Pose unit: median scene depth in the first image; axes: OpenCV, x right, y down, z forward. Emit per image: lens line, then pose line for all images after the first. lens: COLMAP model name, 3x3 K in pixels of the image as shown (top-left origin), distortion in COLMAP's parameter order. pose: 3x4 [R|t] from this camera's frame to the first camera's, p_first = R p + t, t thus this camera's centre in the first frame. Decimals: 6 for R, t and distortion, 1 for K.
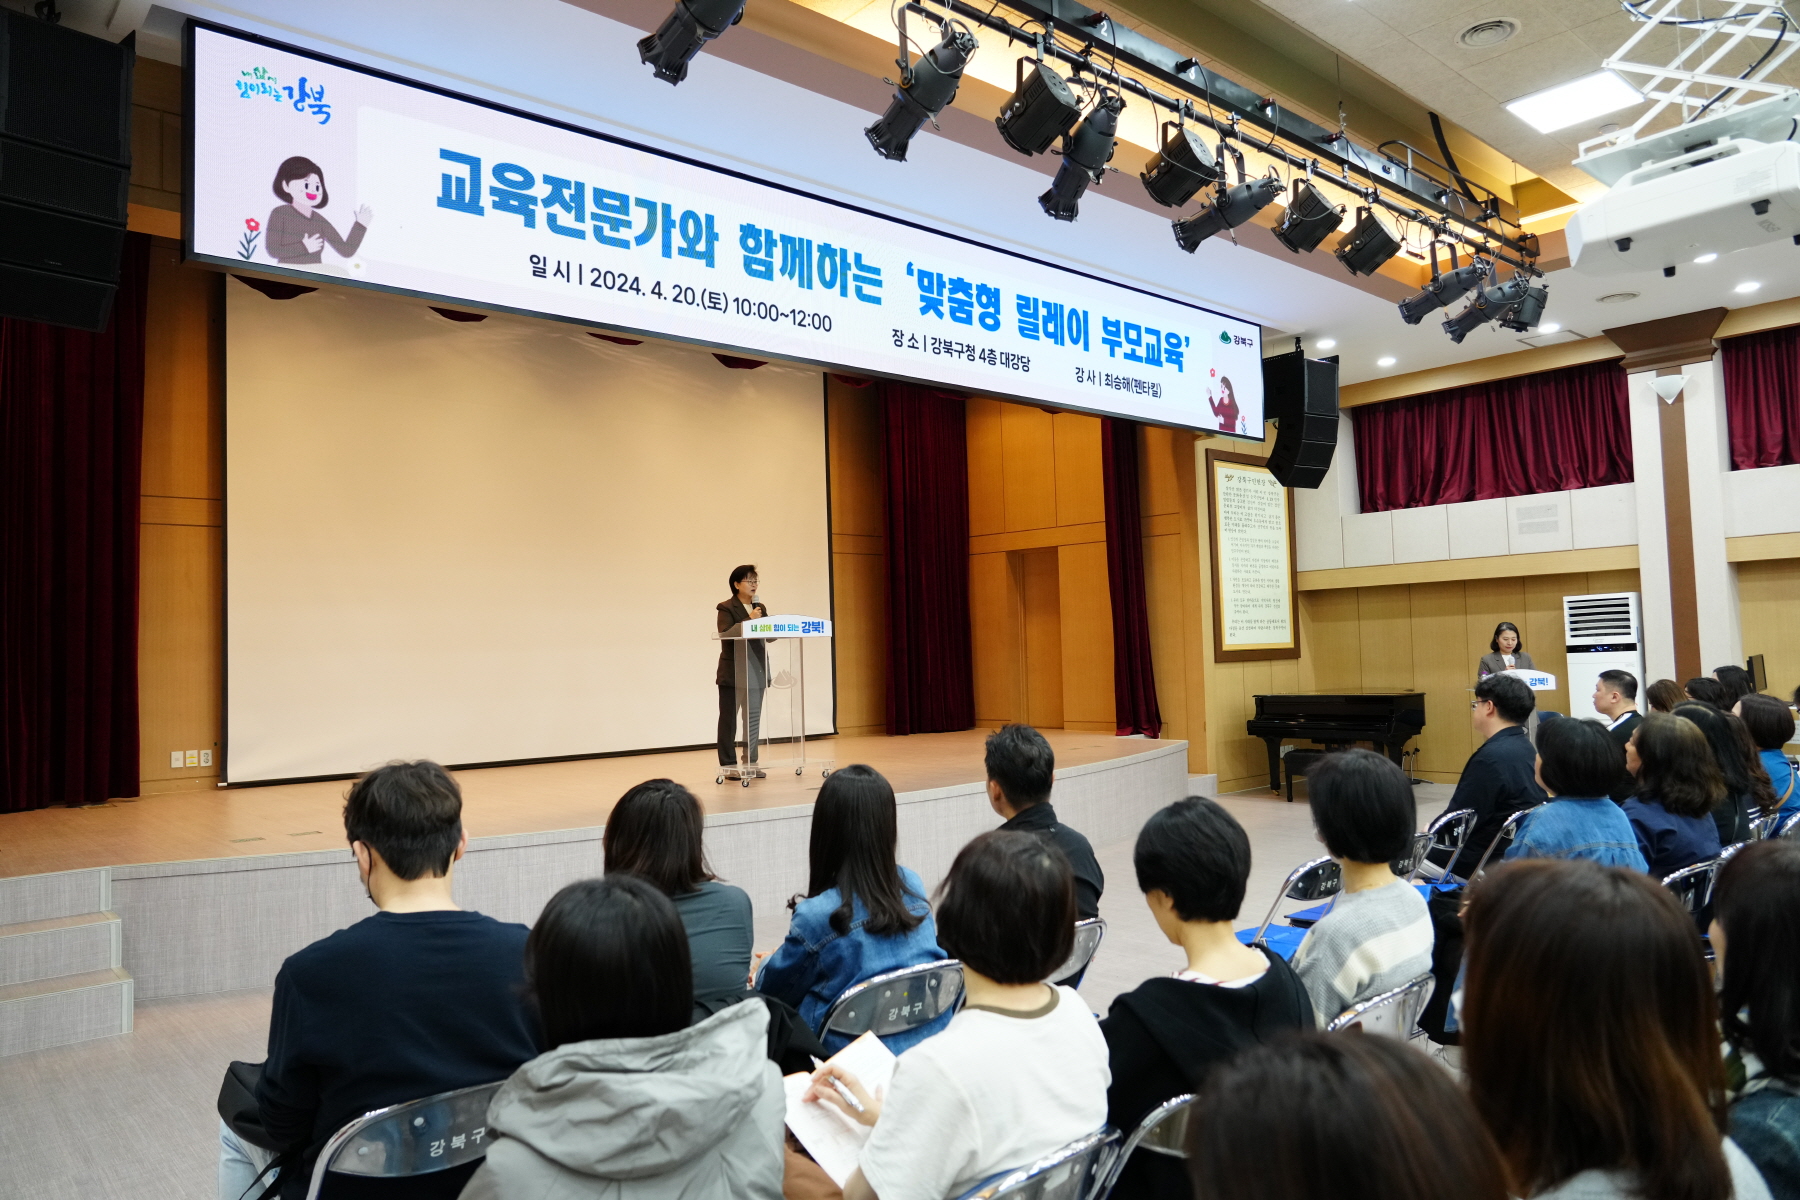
lens RADIAL K [[1237.2, 0, 932.3], [0, 1237.2, 599.2], [0, 0, 1]] dist [-0.028016, 0.022430]
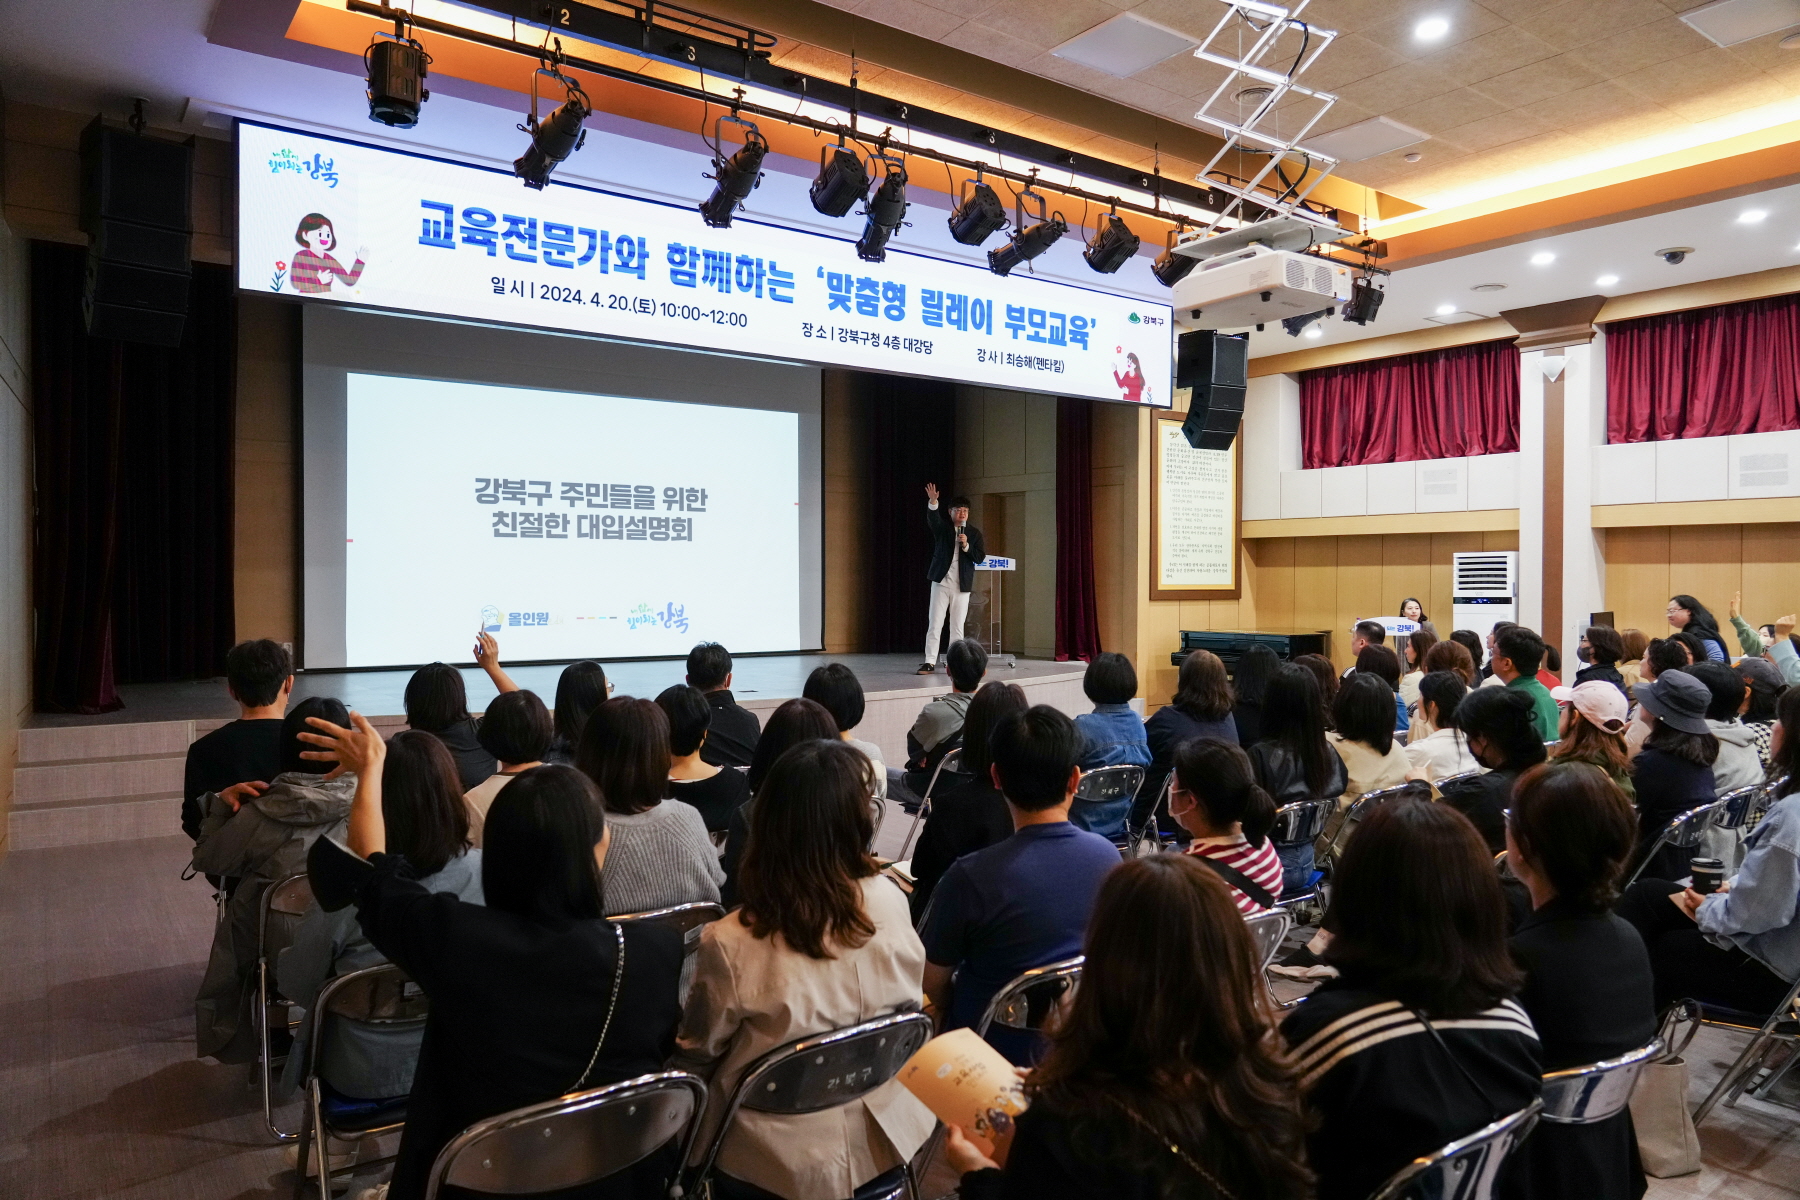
lens RADIAL K [[1237.2, 0, 924.2], [0, 1237.2, 605.1], [0, 0, 1]] dist [-0.028016, 0.022430]
pose [[0.994498, 0.036276, -0.098275, 0.192903], [-0.029455, 0.997113, 0.069993, -0.024627], [0.100531, -0.066713, 0.992695, -0.199770]]
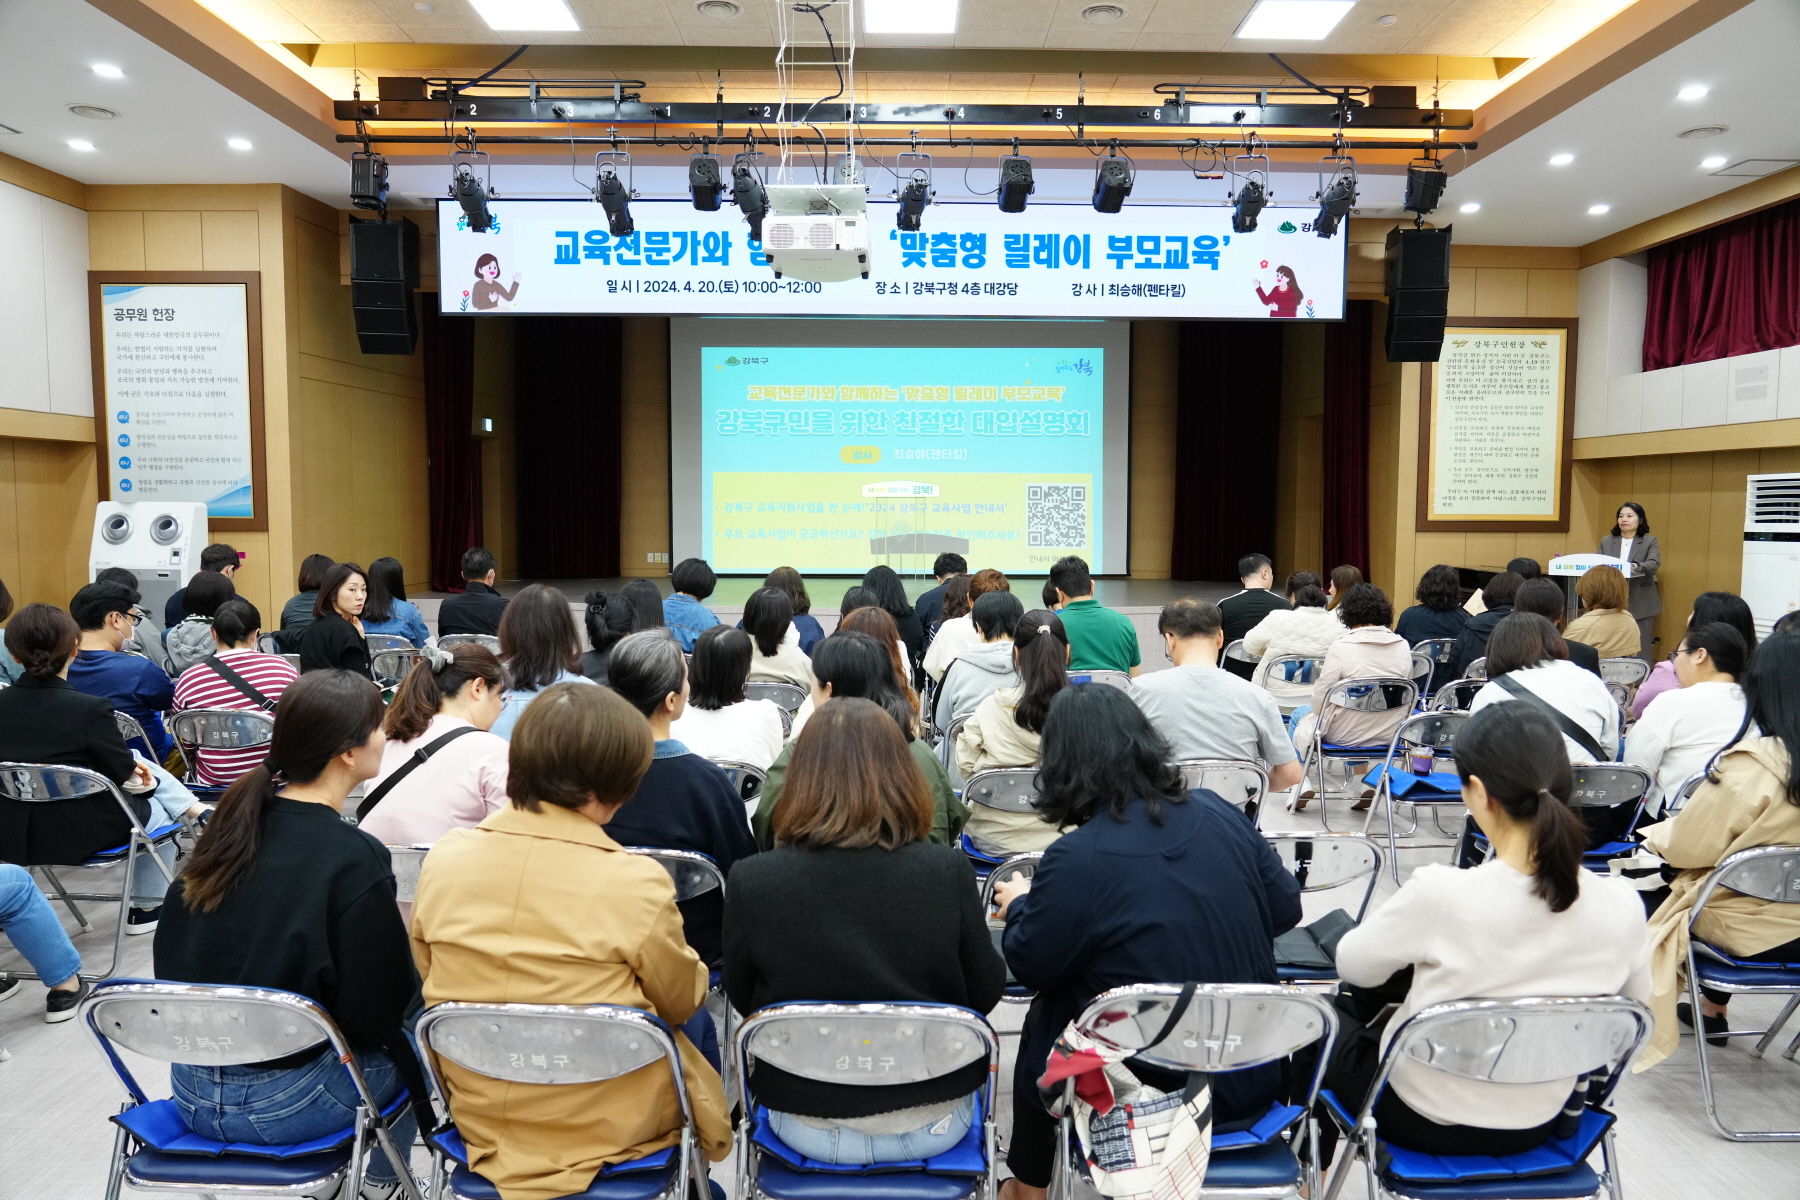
lens RADIAL K [[1237.2, 0, 893.4], [0, 1237.2, 613.1], [0, 0, 1]] dist [-0.028016, 0.022430]
pose [[0.742206, 0.093003, -0.663688, 0.839916], [0.003214, 0.989819, 0.142297, -0.039836], [0.670164, -0.107747, 0.734350, -0.055875]]
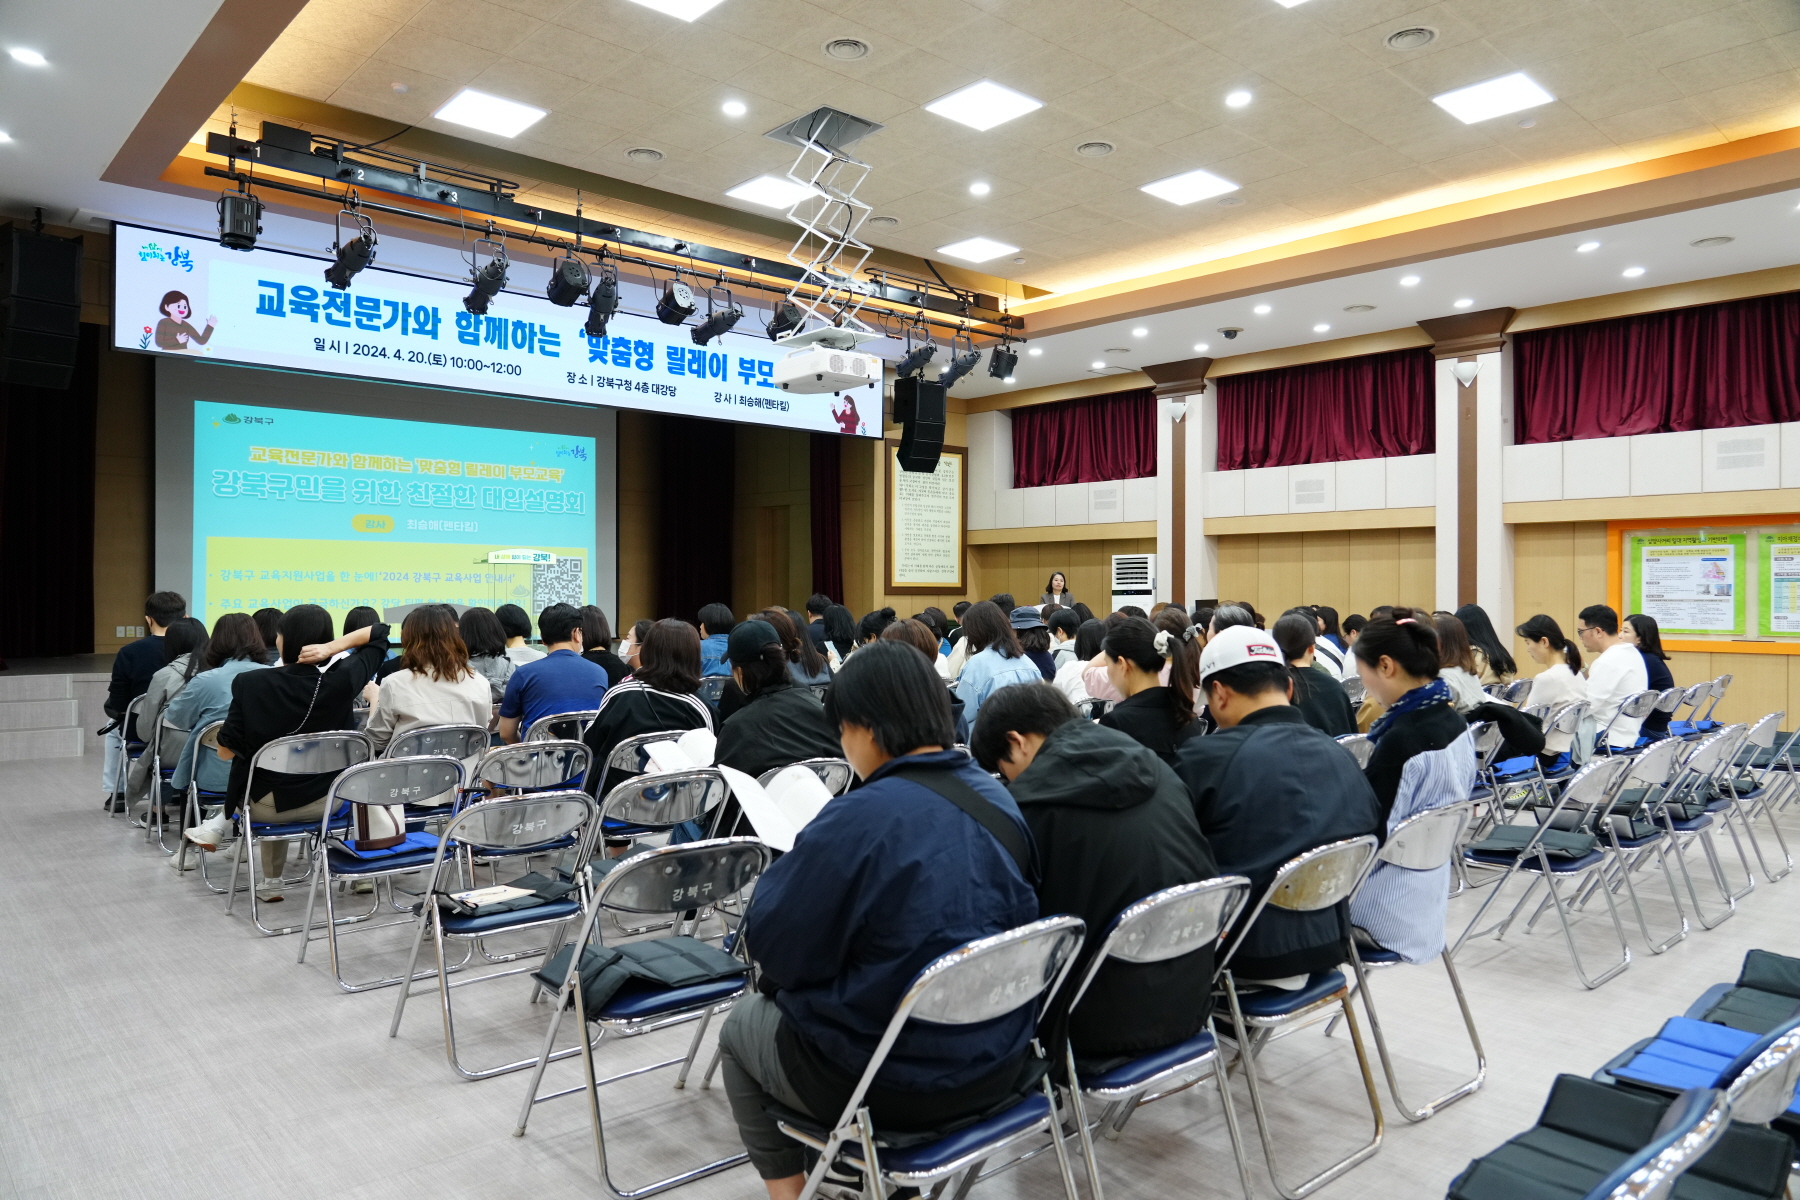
lens RADIAL K [[1237.2, 0, 927.4], [0, 1237.2, 600.5], [0, 0, 1]] dist [-0.028016, 0.022430]
pose [[0.999367, 0.034579, 0.008401, 0.378000], [-0.034952, 0.998169, 0.049360, -0.016893], [-0.006679, -0.049622, 0.998746, -0.535563]]
